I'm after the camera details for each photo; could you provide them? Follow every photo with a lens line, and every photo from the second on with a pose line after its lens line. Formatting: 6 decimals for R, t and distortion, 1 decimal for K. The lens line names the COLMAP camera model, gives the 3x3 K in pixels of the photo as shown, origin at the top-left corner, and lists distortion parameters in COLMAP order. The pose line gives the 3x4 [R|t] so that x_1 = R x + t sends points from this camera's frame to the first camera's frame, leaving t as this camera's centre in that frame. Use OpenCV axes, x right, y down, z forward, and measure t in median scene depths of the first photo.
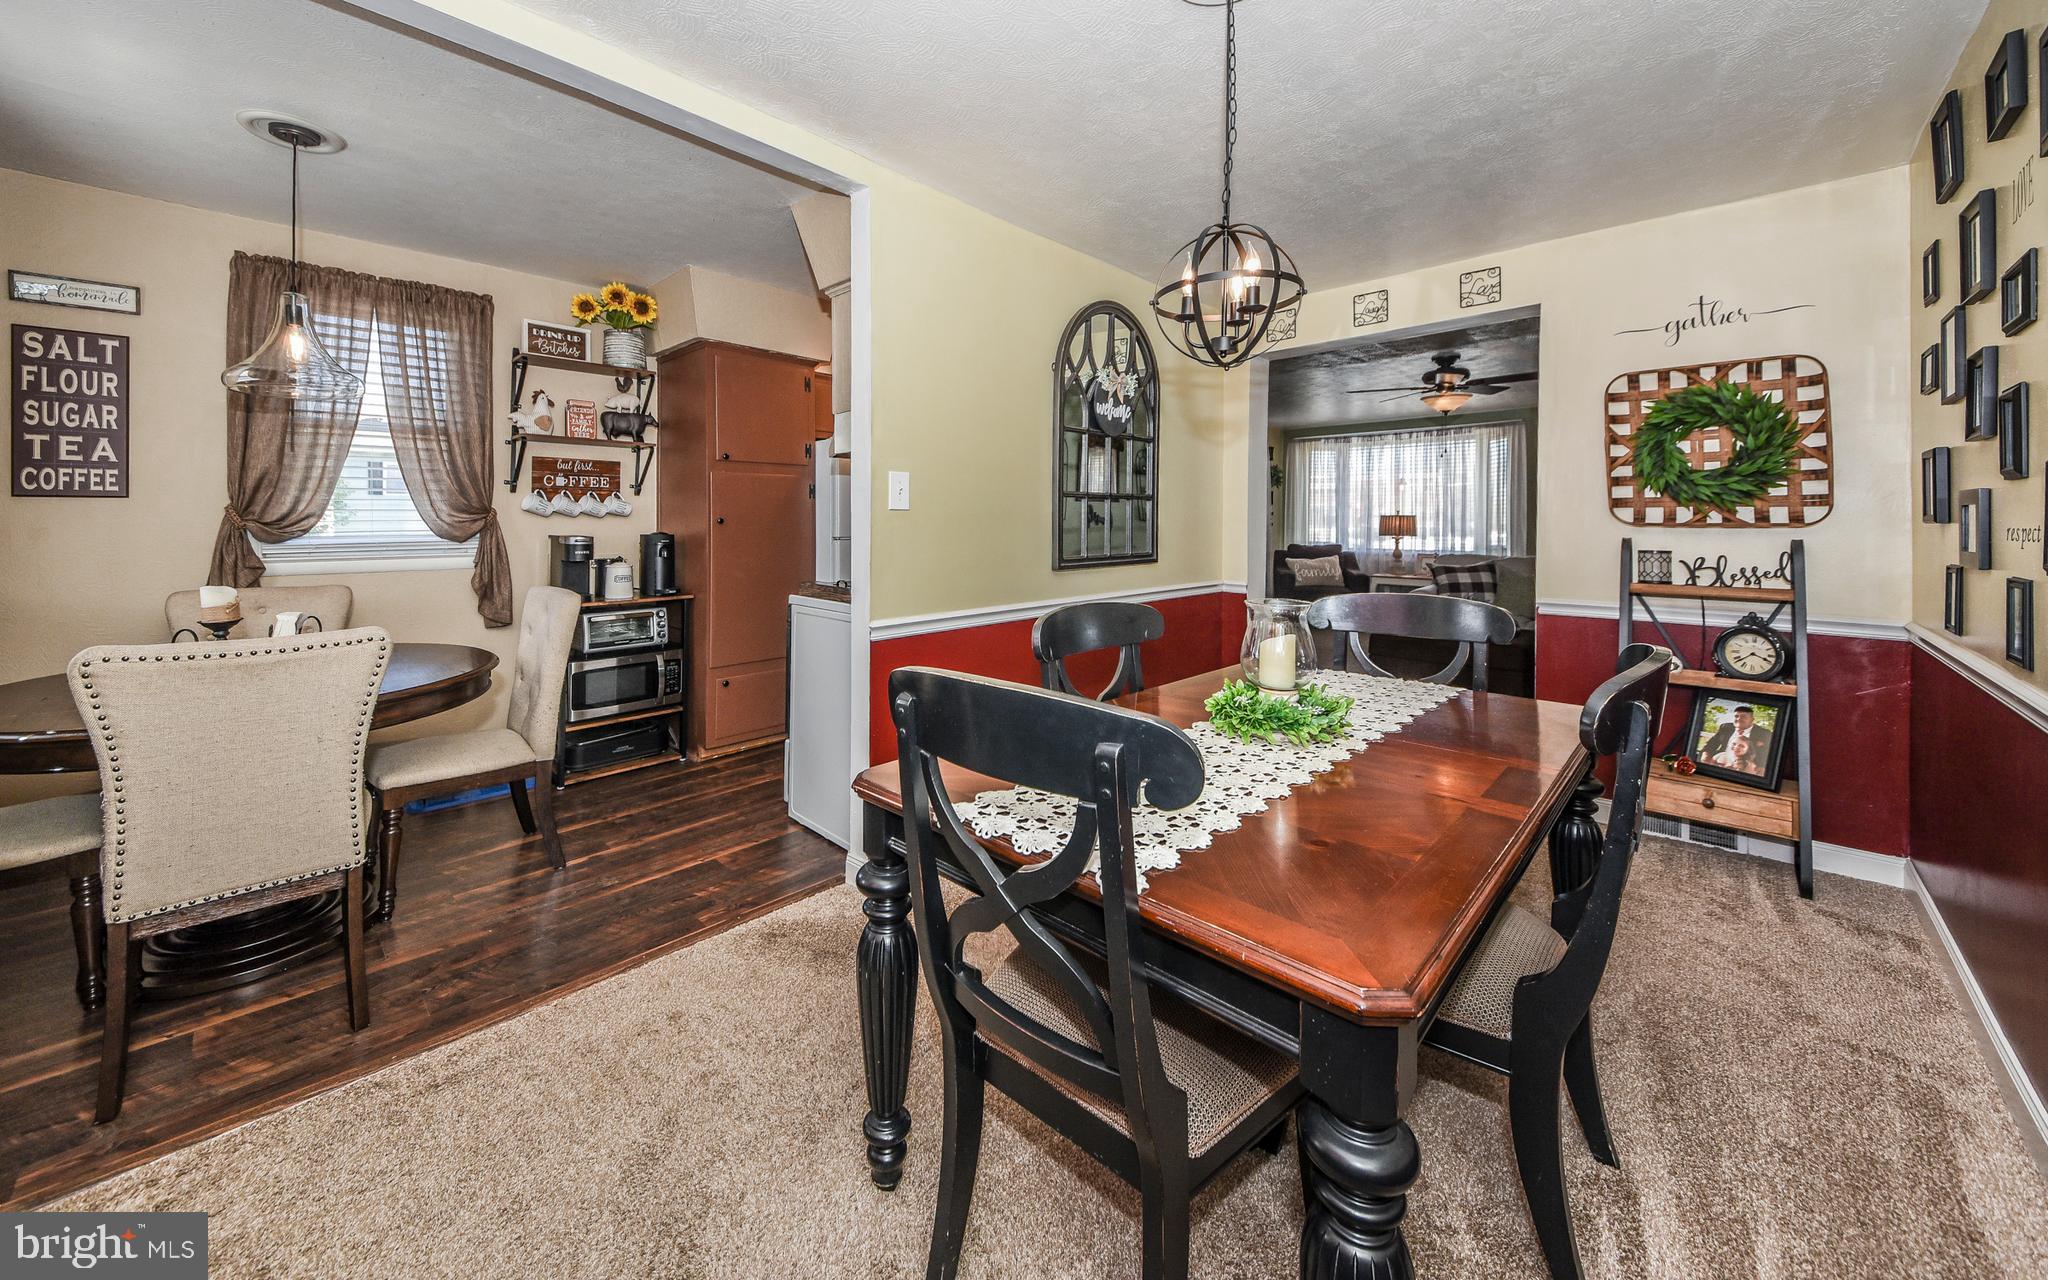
lens RADIAL K [[718.6, 0, 1001.3], [0, 718.6, 520.9], [0, 0, 1]] dist [0.008078, -0.002906]
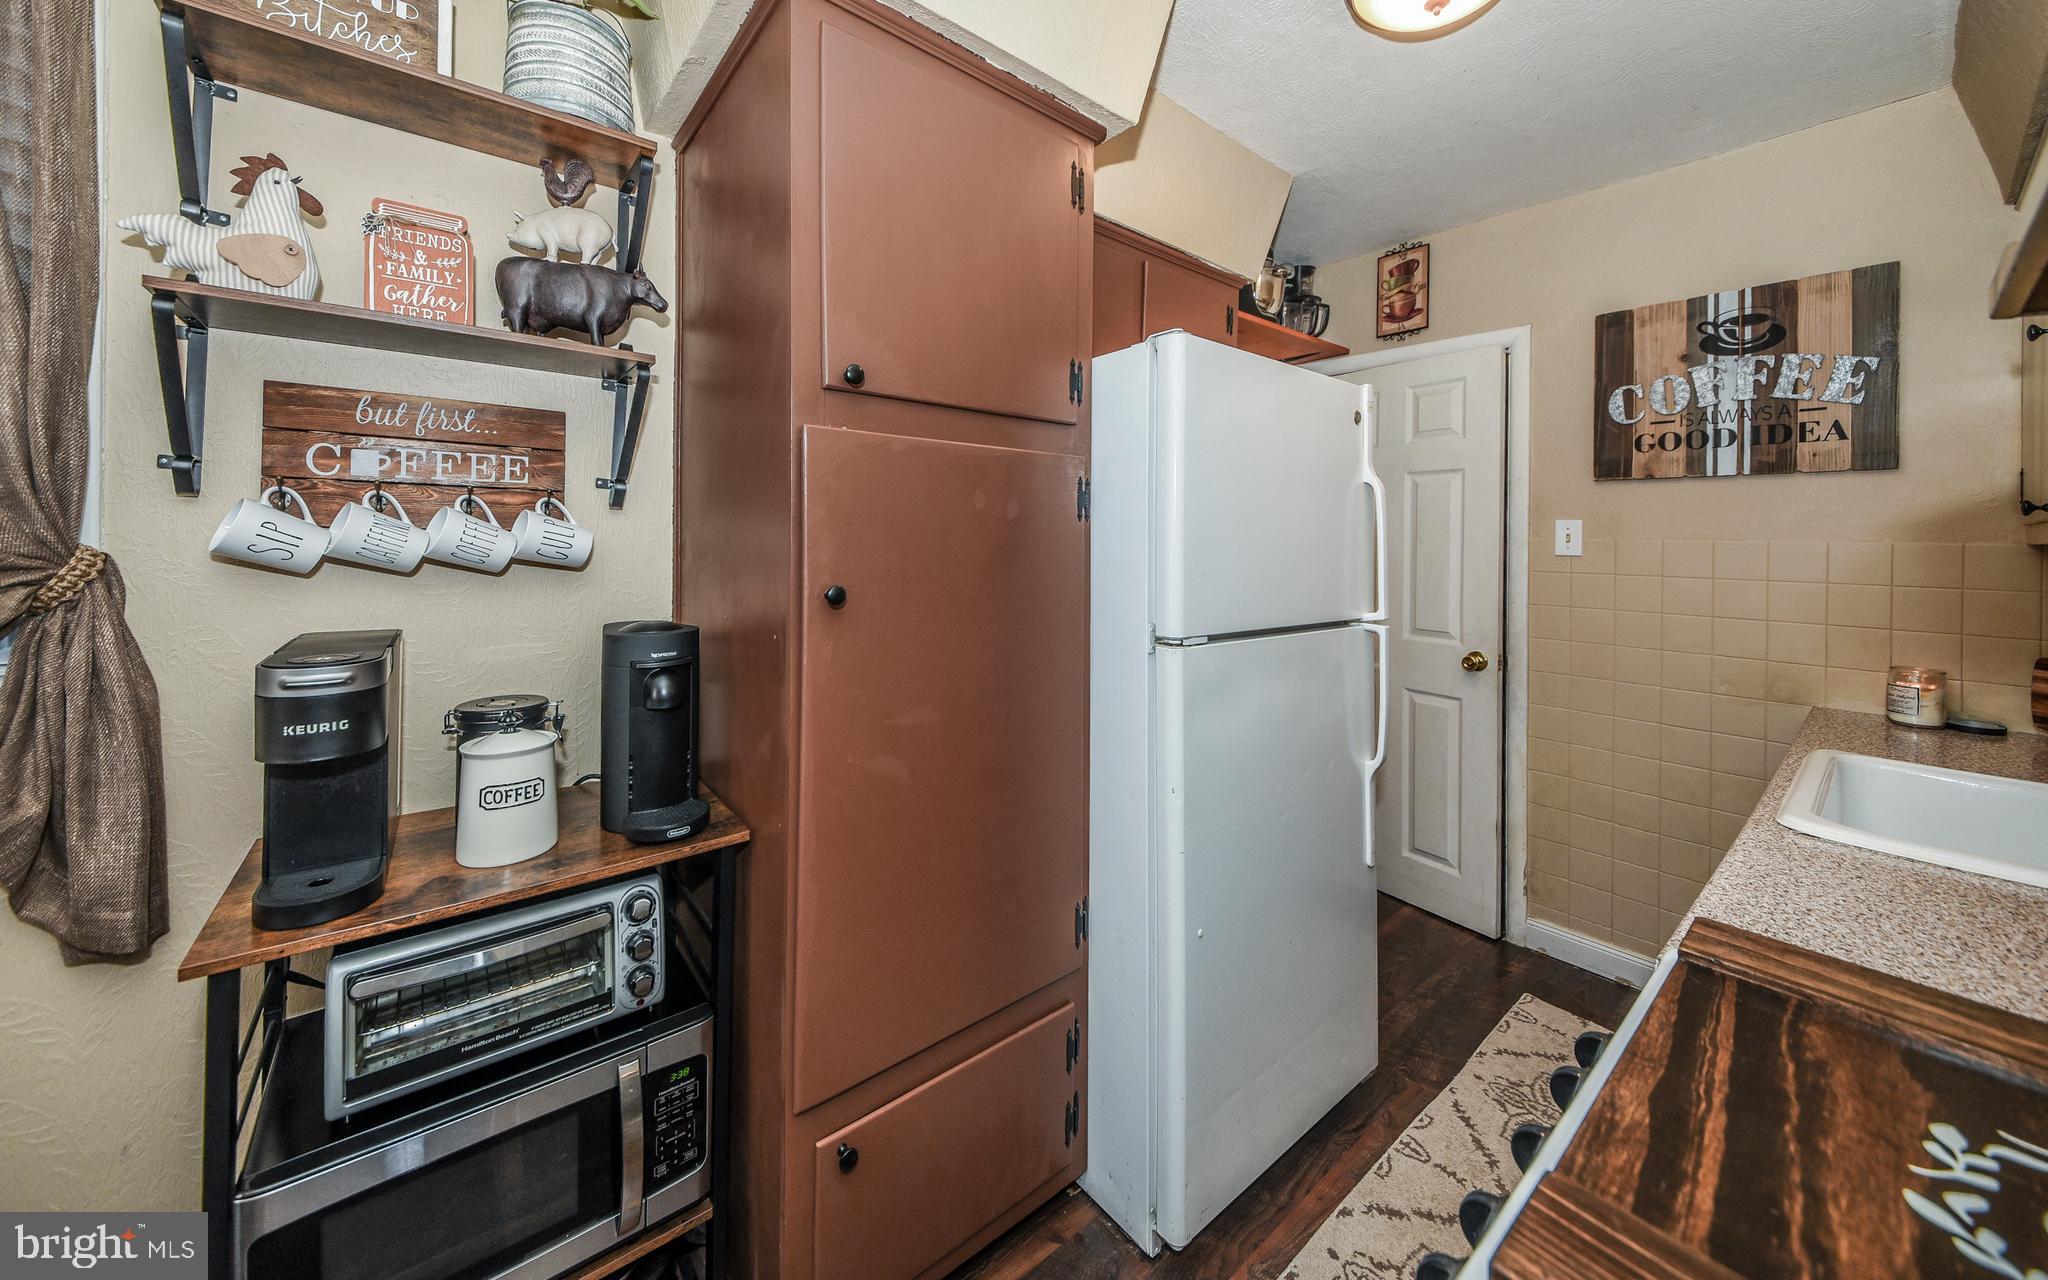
lens RADIAL K [[718.6, 0, 1033.1], [0, 718.6, 534.6], [0, 0, 1]] dist [0.008078, -0.002906]
pose [[0.994092, 0.012893, -0.107776, -0.308666], [-0.014110, 0.999845, -0.010533, -0.025612], [0.107623, 0.011992, 0.994119, 0.792040]]
